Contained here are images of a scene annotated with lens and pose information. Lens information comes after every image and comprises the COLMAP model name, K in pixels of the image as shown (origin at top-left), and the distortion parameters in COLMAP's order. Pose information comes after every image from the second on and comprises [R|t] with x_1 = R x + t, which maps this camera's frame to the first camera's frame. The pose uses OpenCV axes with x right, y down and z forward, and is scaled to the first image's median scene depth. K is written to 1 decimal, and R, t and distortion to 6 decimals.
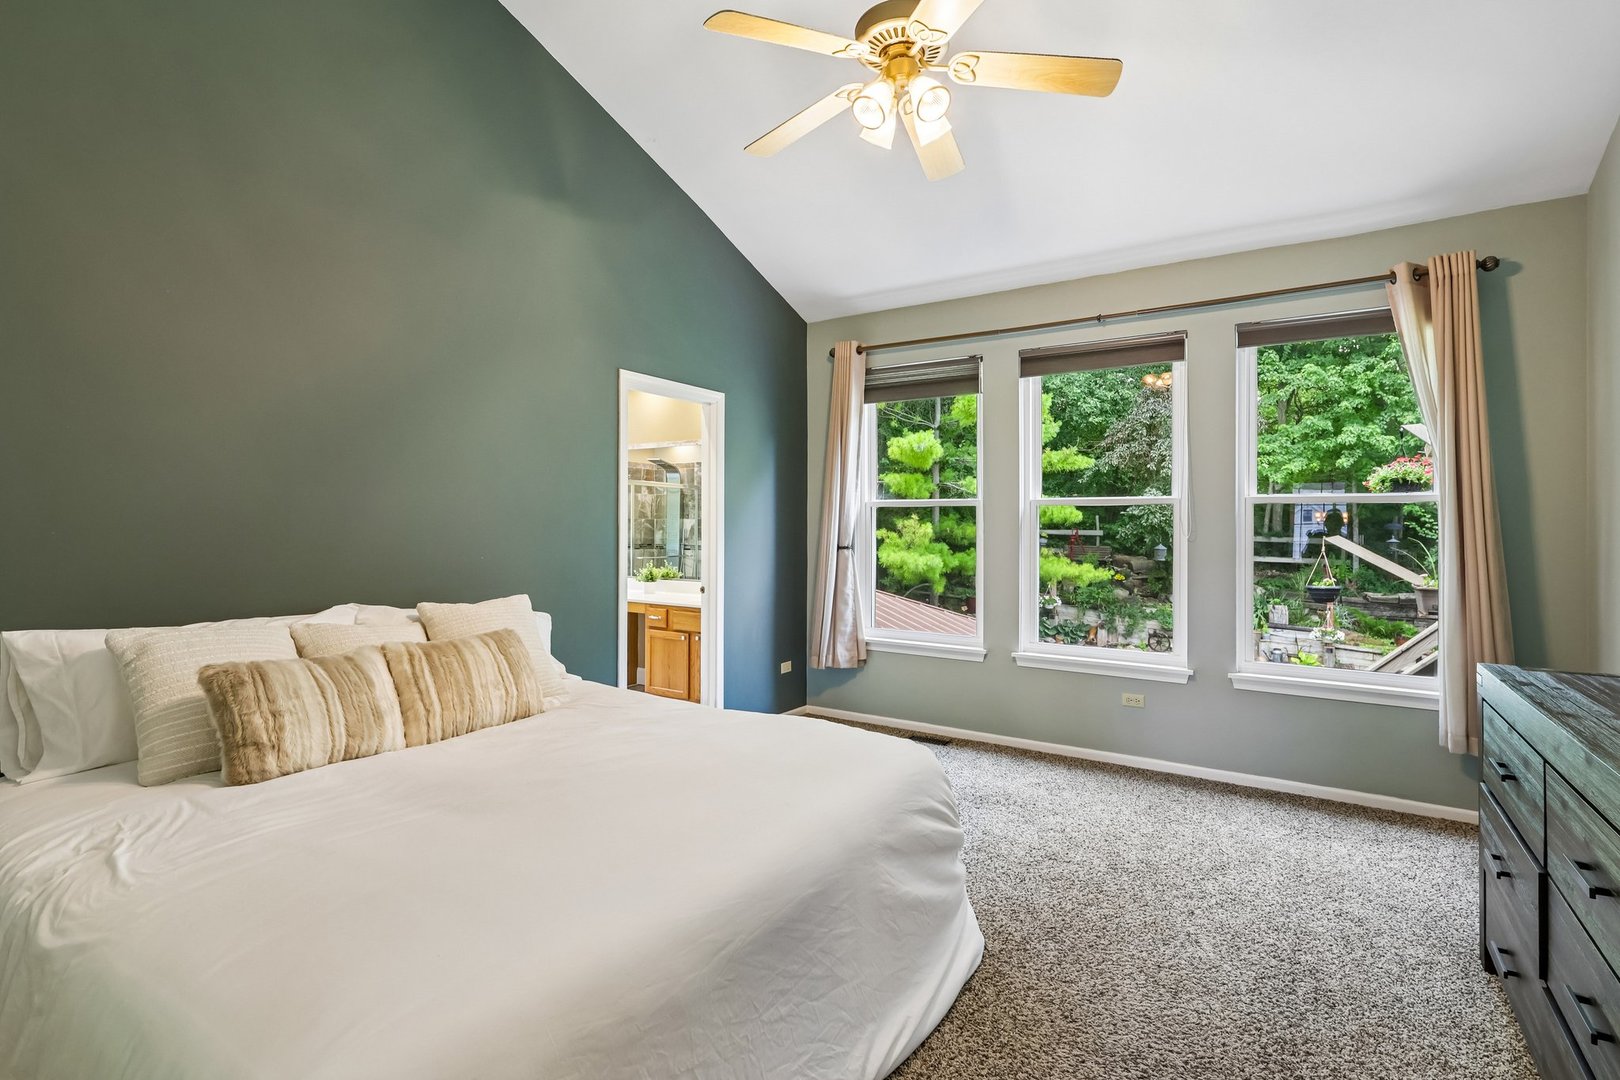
lens RADIAL K [[767.6, 0, 779.9], [0, 767.6, 522.5], [0, 0, 1]] dist [-0.000546, -0.000205]
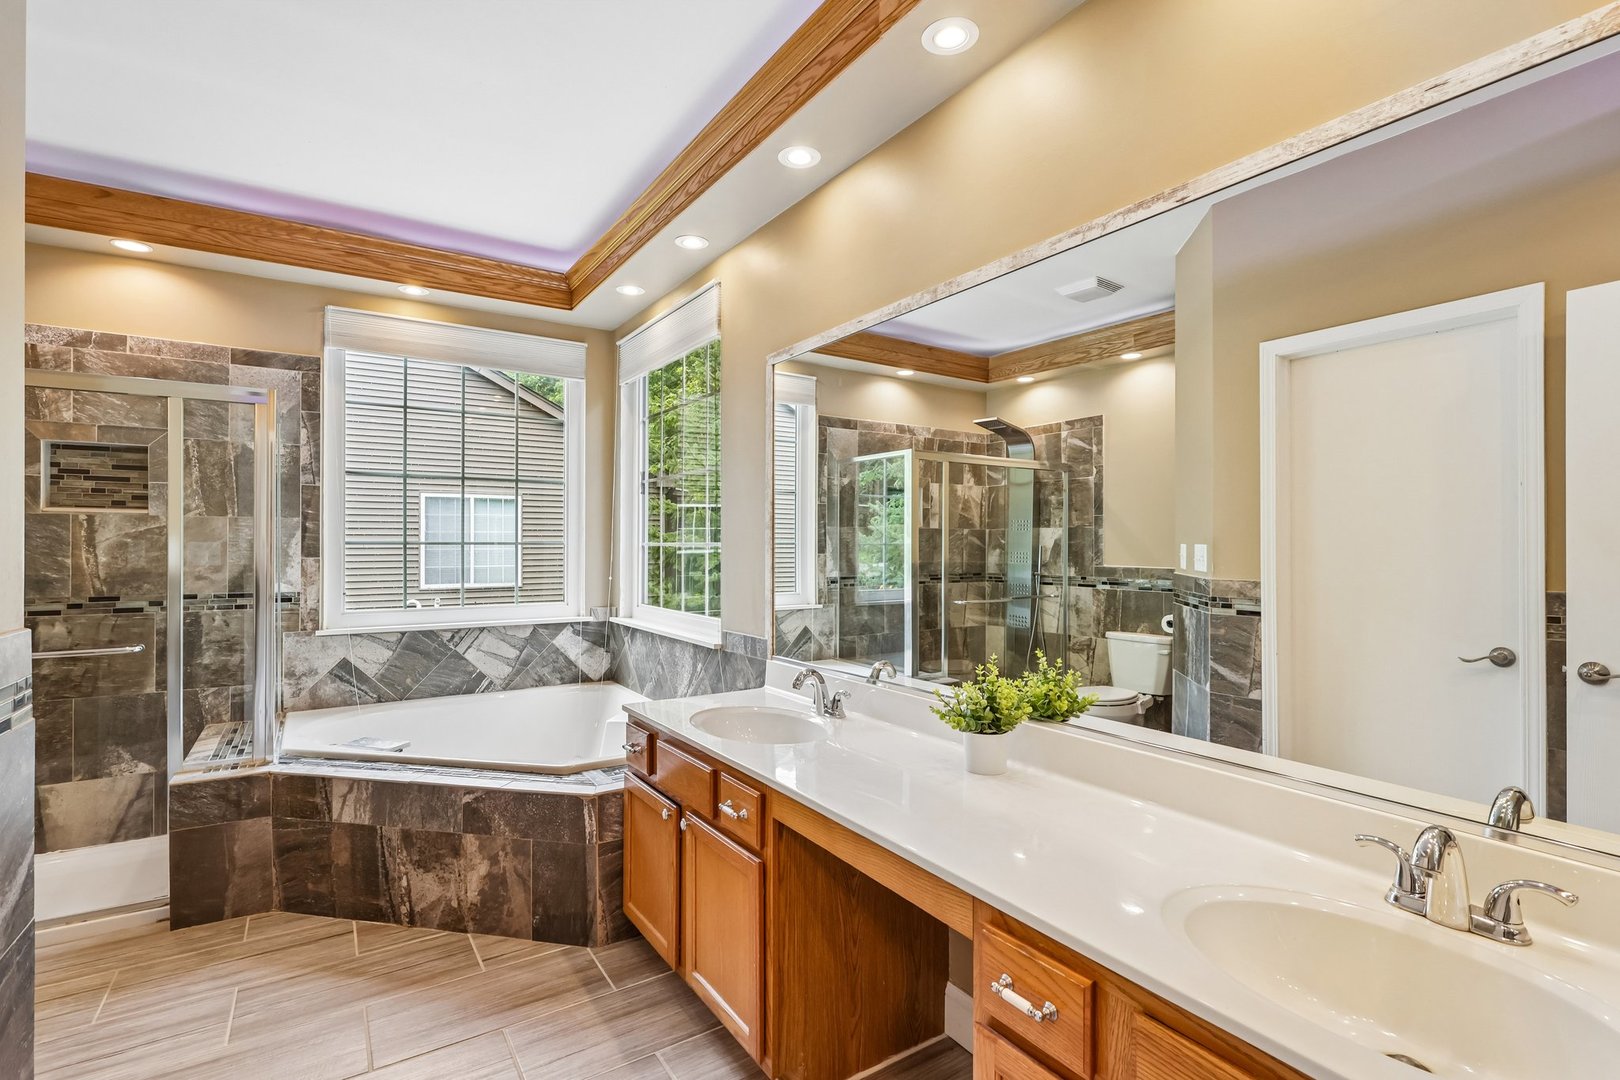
lens RADIAL K [[753.2, 0, 802.9], [0, 753.2, 541.2], [0, 0, 1]] dist [0.000865, -0.000537]
pose [[0.924601, -0.005267, -0.380899, -0.079840], [0.005049, 0.999986, -0.001571, 0.004952], [0.380902, -0.000471, 0.924615, 0.452805]]
